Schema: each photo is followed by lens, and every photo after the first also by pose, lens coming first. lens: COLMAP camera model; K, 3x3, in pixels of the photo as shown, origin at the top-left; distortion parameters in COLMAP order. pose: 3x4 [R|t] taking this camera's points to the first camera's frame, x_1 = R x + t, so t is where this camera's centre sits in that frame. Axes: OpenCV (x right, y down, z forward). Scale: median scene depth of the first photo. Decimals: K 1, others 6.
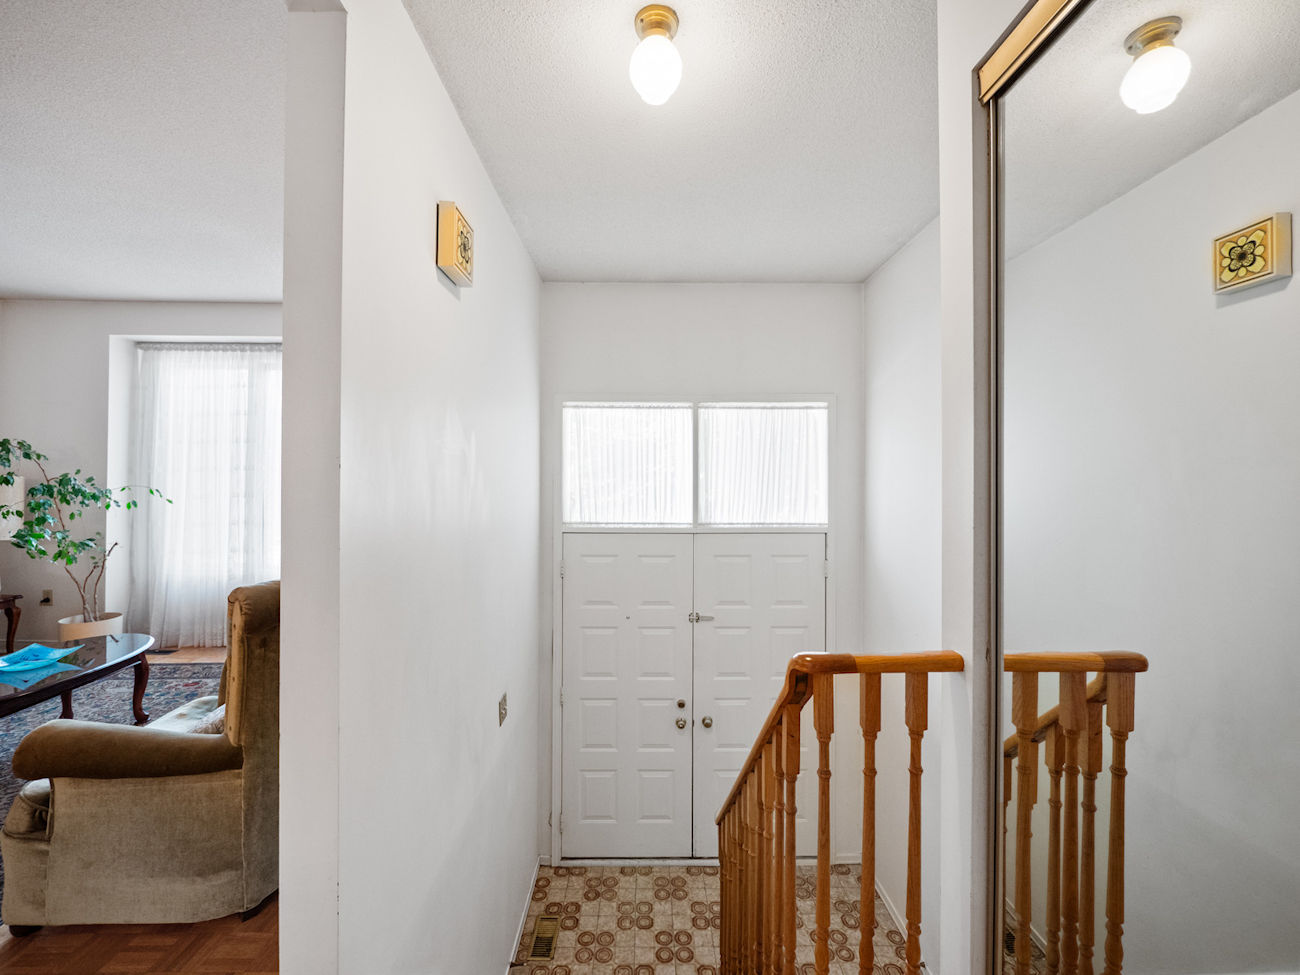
lens RADIAL K [[545.6, 0, 650.8], [0, 545.6, 473.8], [0, 0, 1]] dist [-0.002713, 0.000127]
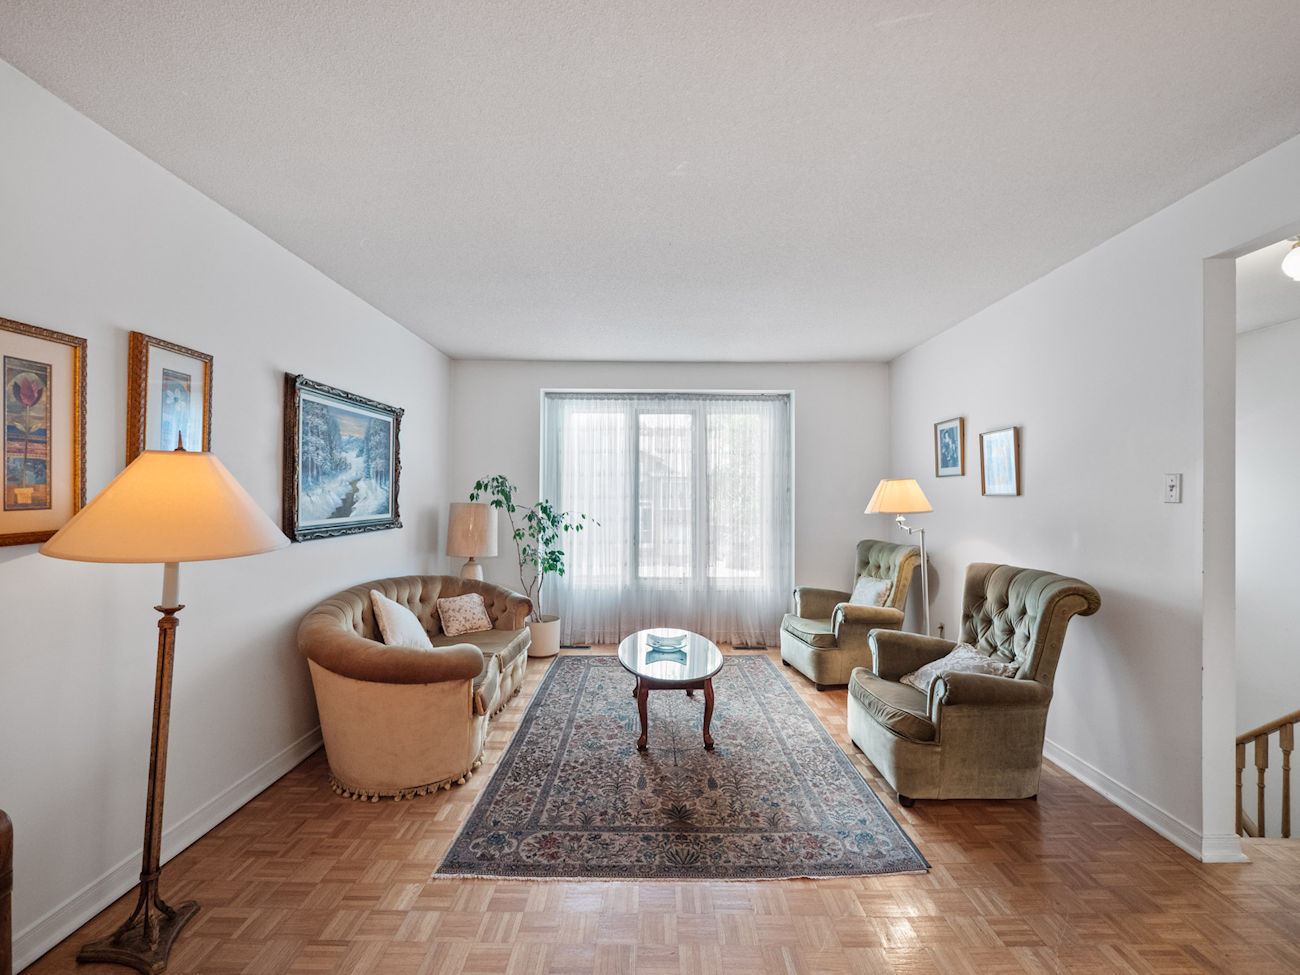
lens RADIAL K [[545.6, 0, 650.8], [0, 545.6, 473.8], [0, 0, 1]] dist [-0.002713, 0.000127]
pose [[0.999995, -0.002521, -0.002032, -0.704102], [0.002426, 0.998967, -0.045374, -0.004341], [0.002144, 0.045369, 0.998968, -0.213509]]
